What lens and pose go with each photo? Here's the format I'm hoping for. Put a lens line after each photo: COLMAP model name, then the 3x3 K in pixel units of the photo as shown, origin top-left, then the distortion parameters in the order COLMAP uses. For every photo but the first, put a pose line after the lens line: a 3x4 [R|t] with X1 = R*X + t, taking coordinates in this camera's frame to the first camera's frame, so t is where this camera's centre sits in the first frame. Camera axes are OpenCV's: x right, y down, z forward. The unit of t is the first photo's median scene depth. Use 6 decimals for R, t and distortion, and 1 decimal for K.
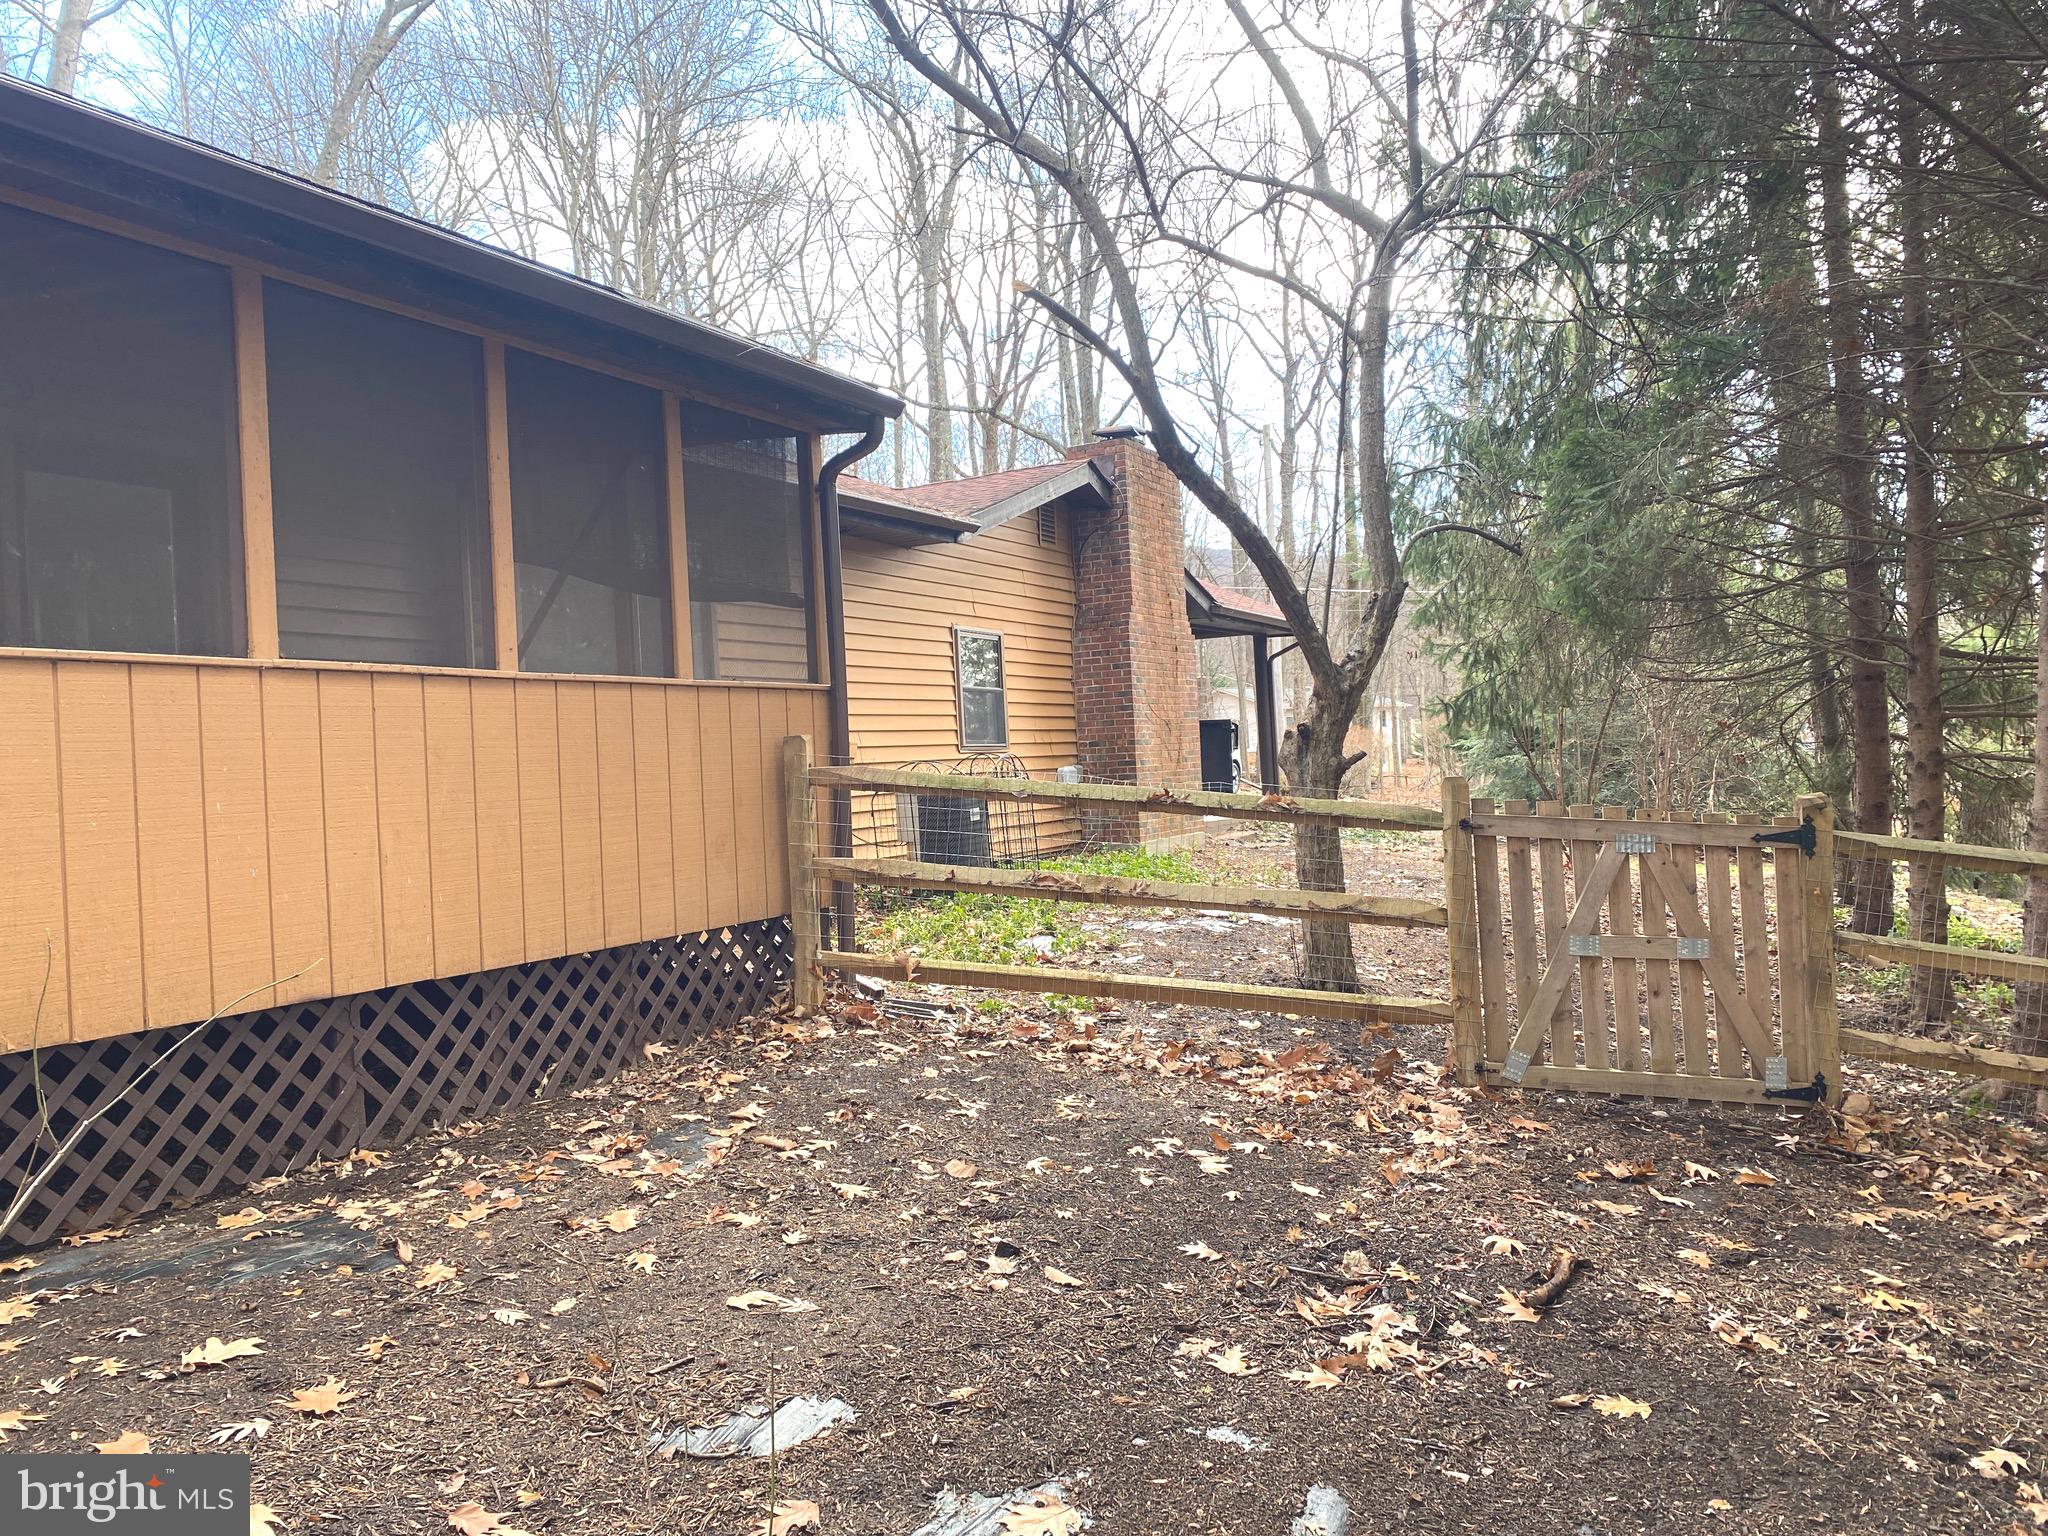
lens RADIAL K [[1540.4, 0, 1022.4], [0, 1540.4, 770.0], [0, 0, 1]] dist [0.039154, -0.049968]
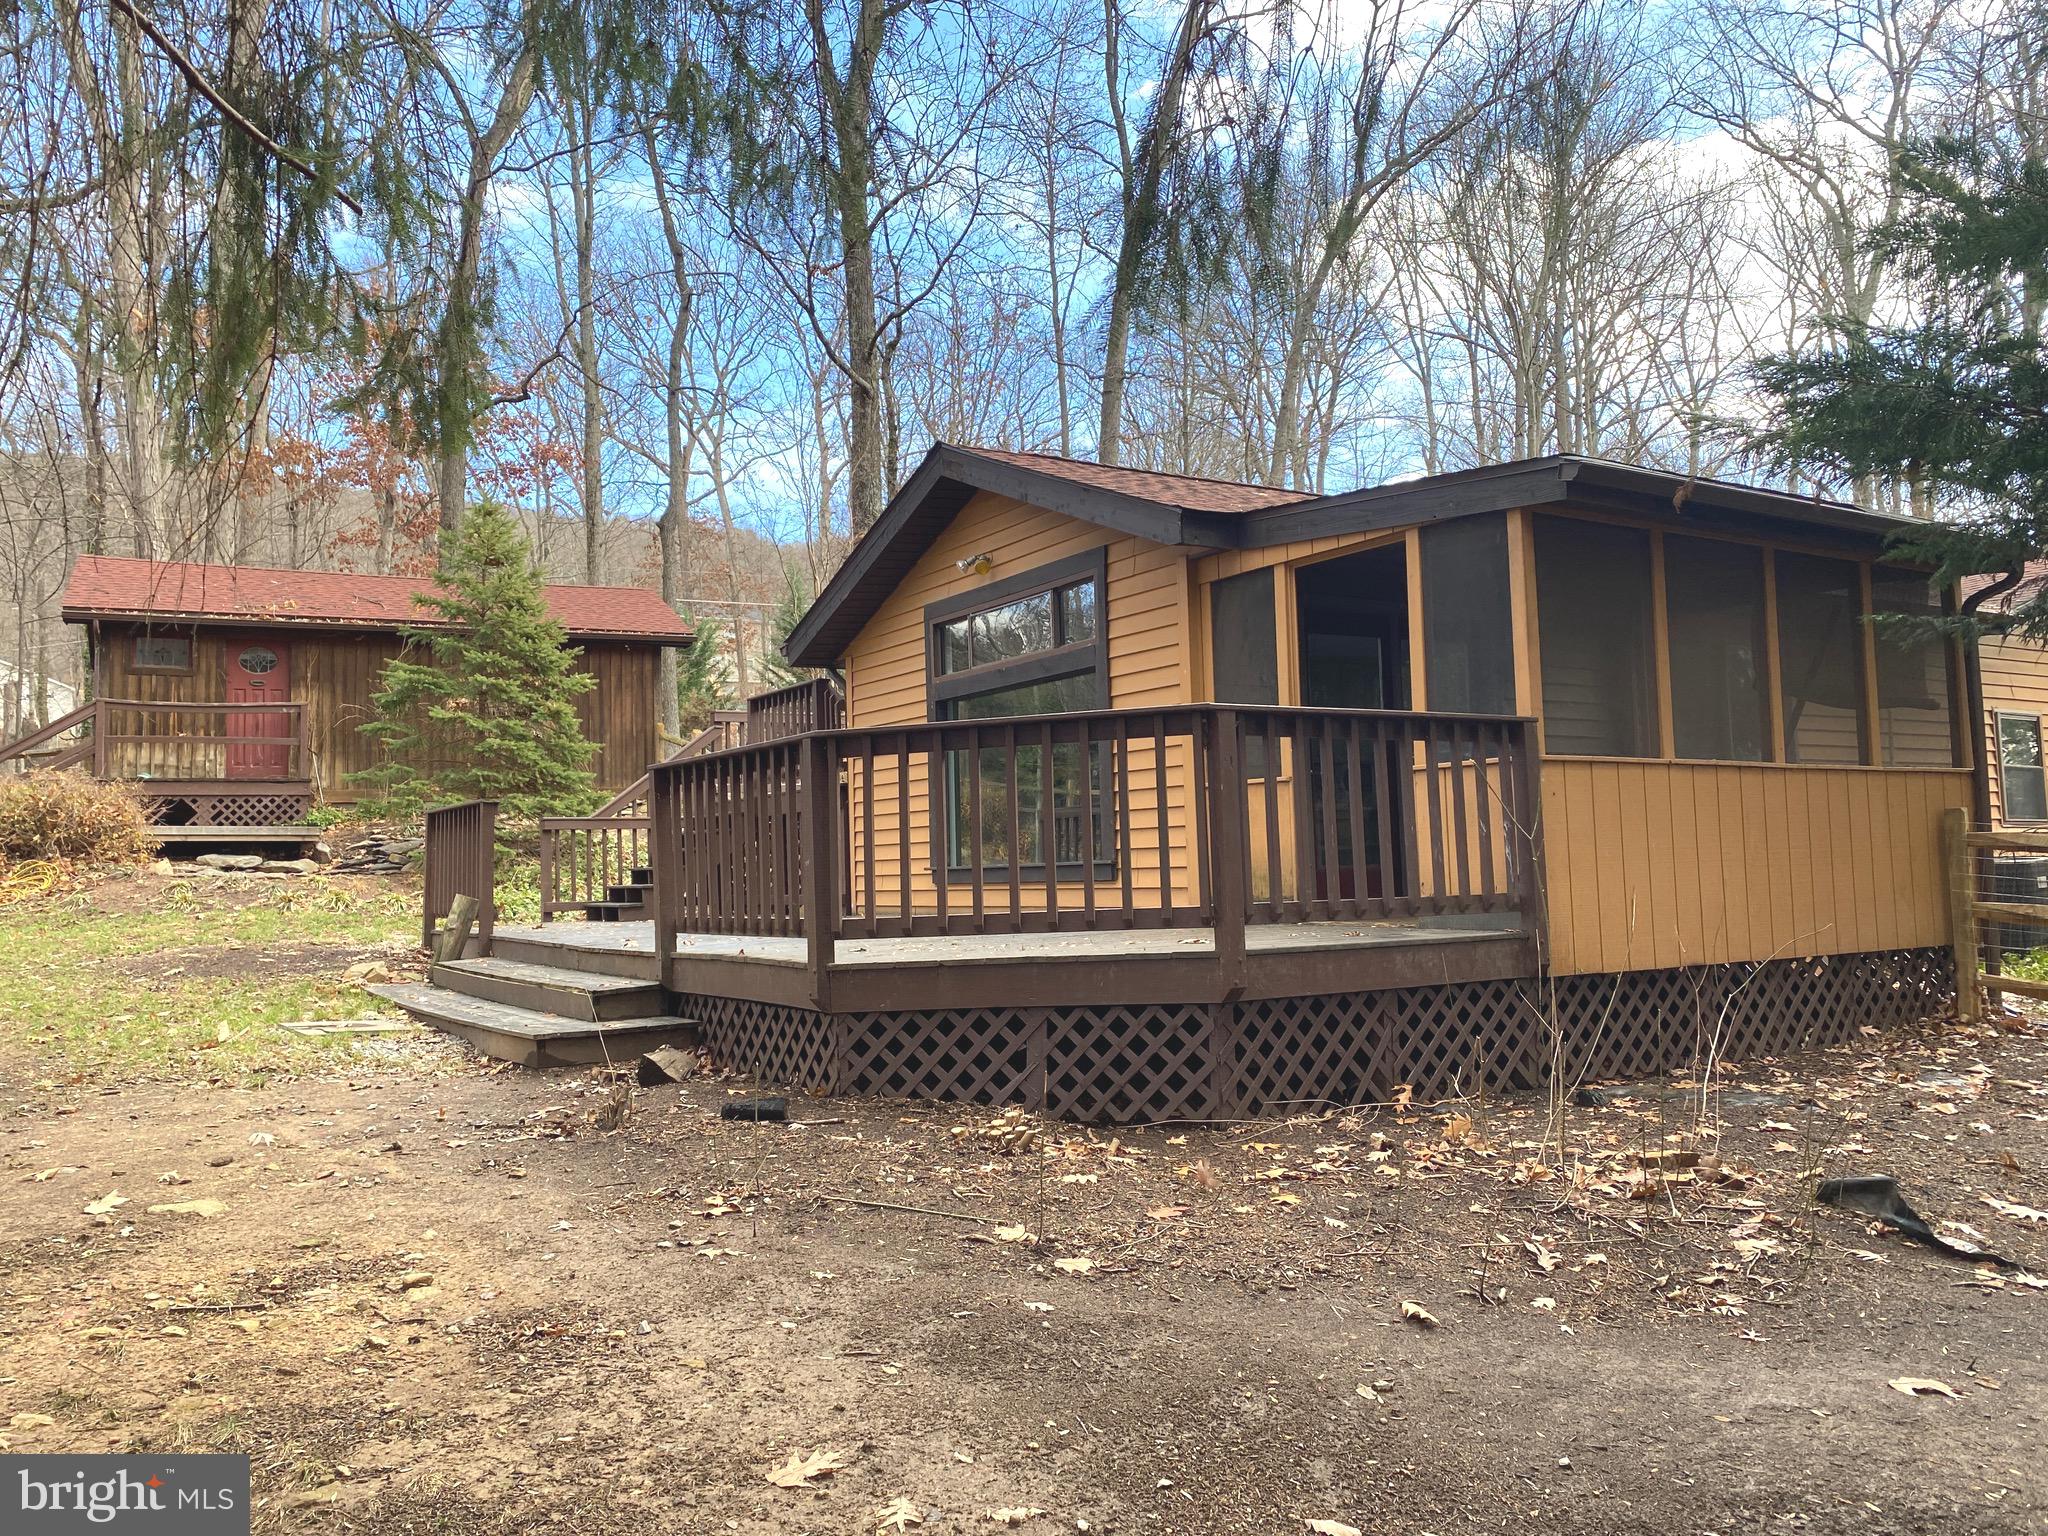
lens RADIAL K [[1540.4, 0, 1027.1], [0, 1540.4, 760.0], [0, 0, 1]] dist [0.039154, -0.049968]
pose [[0.864878, -0.007177, -0.501931, -0.158677], [-0.020330, 0.998577, -0.049308, 0.017252], [0.501571, 0.052850, 0.863501, -0.517399]]
